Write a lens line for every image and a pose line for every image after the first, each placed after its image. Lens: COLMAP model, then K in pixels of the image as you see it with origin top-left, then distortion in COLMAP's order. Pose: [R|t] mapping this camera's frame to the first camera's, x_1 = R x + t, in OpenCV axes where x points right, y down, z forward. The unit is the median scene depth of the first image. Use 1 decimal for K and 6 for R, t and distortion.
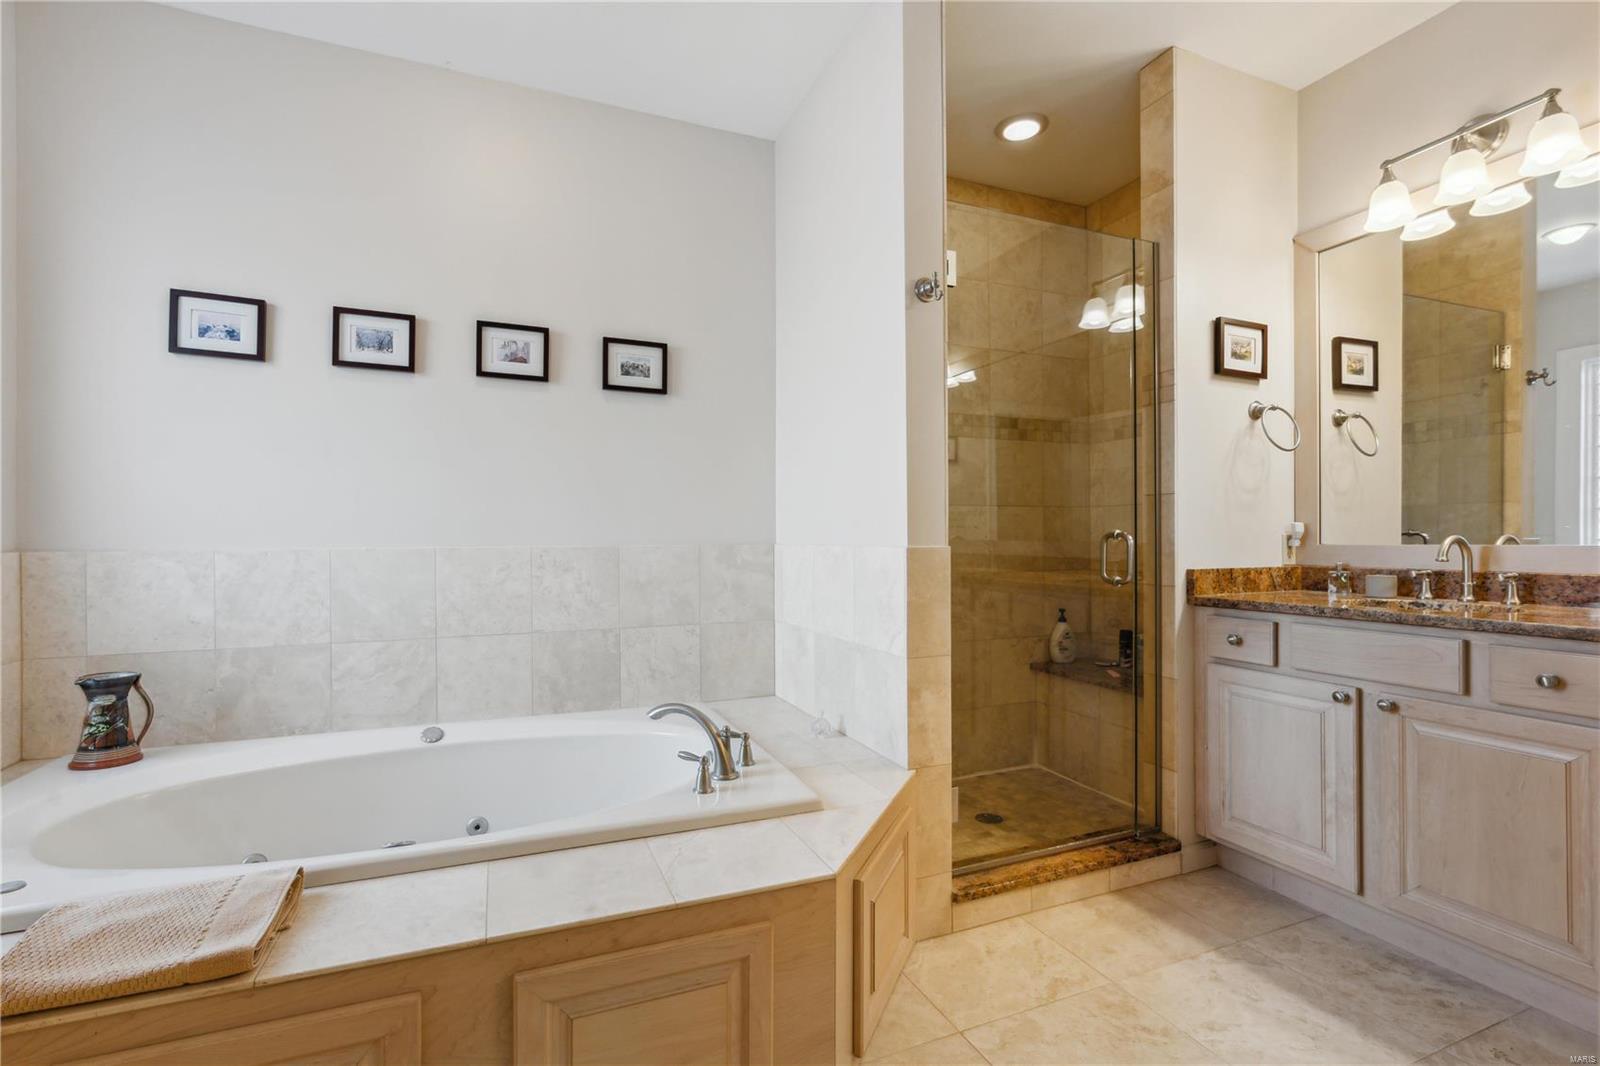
lens RADIAL K [[742.4, 0, 756.5], [0, 742.4, 539.6], [0, 0, 1]] dist [-0.001488, 0.002915]
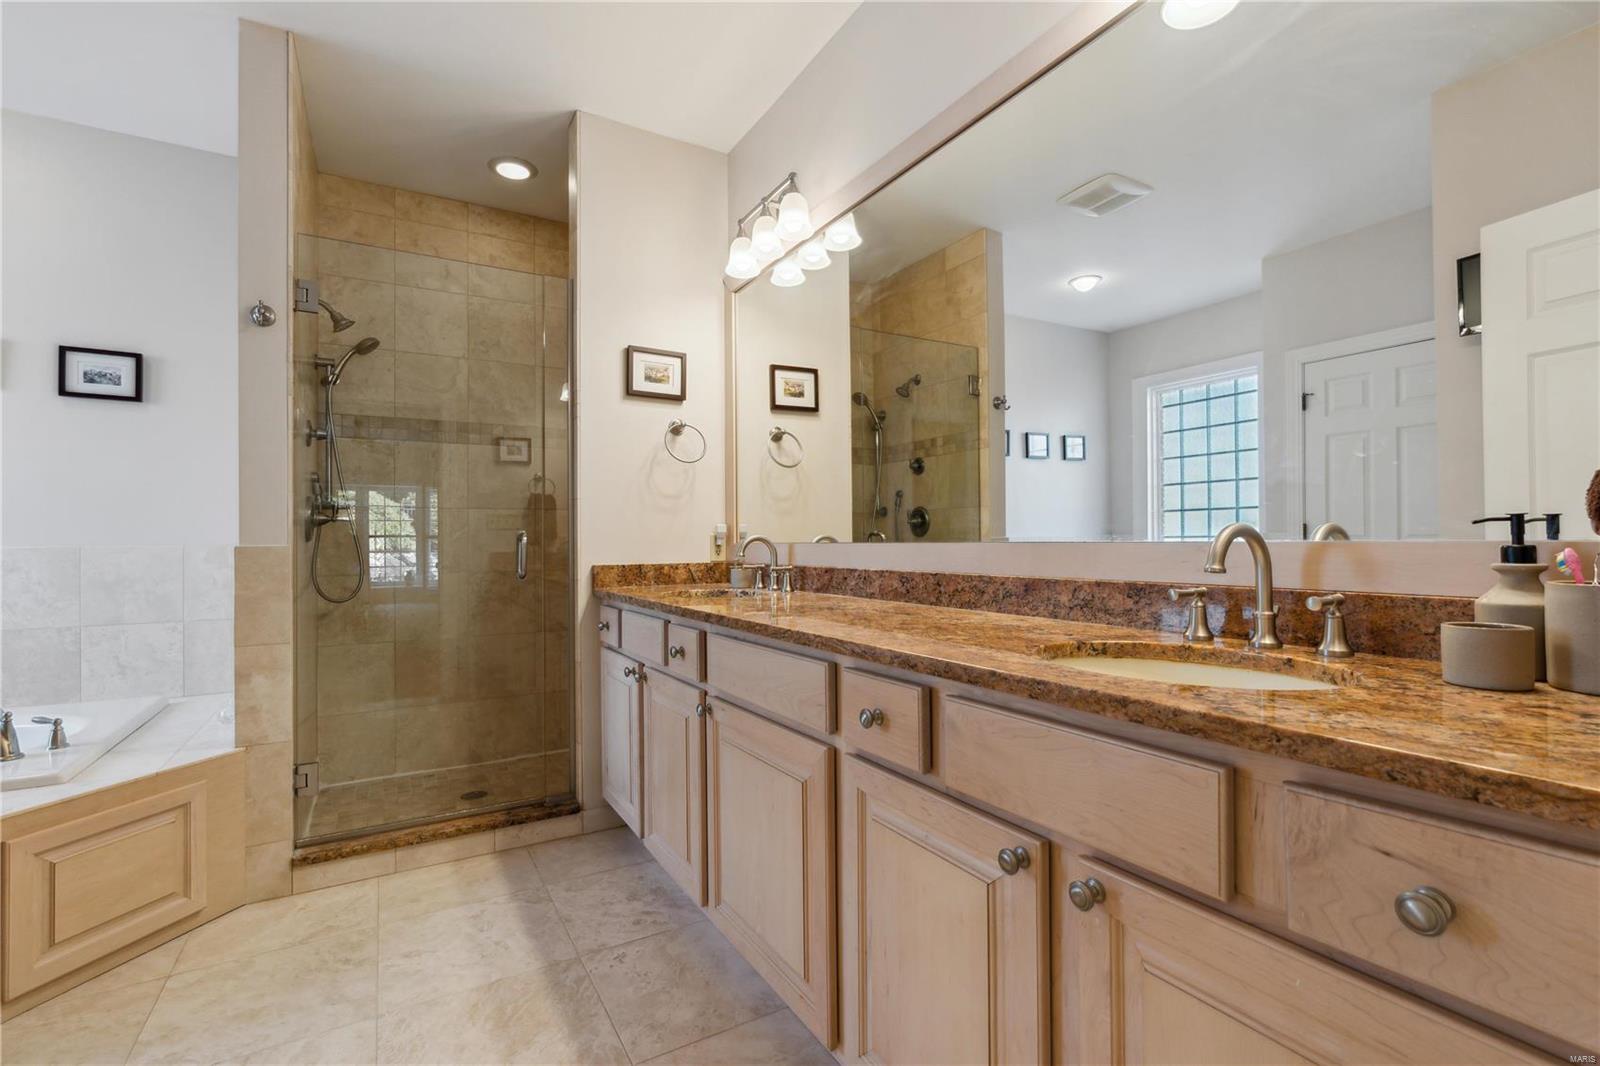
lens RADIAL K [[742.4, 0, 801.8], [0, 742.4, 533.1], [0, 0, 1]] dist [-0.001488, 0.002915]
pose [[0.992024, -0.001331, 0.126043, 0.726563], [0.003116, 0.999898, -0.013965, 0.007199], [-0.126011, 0.014246, 0.991927, -0.165931]]
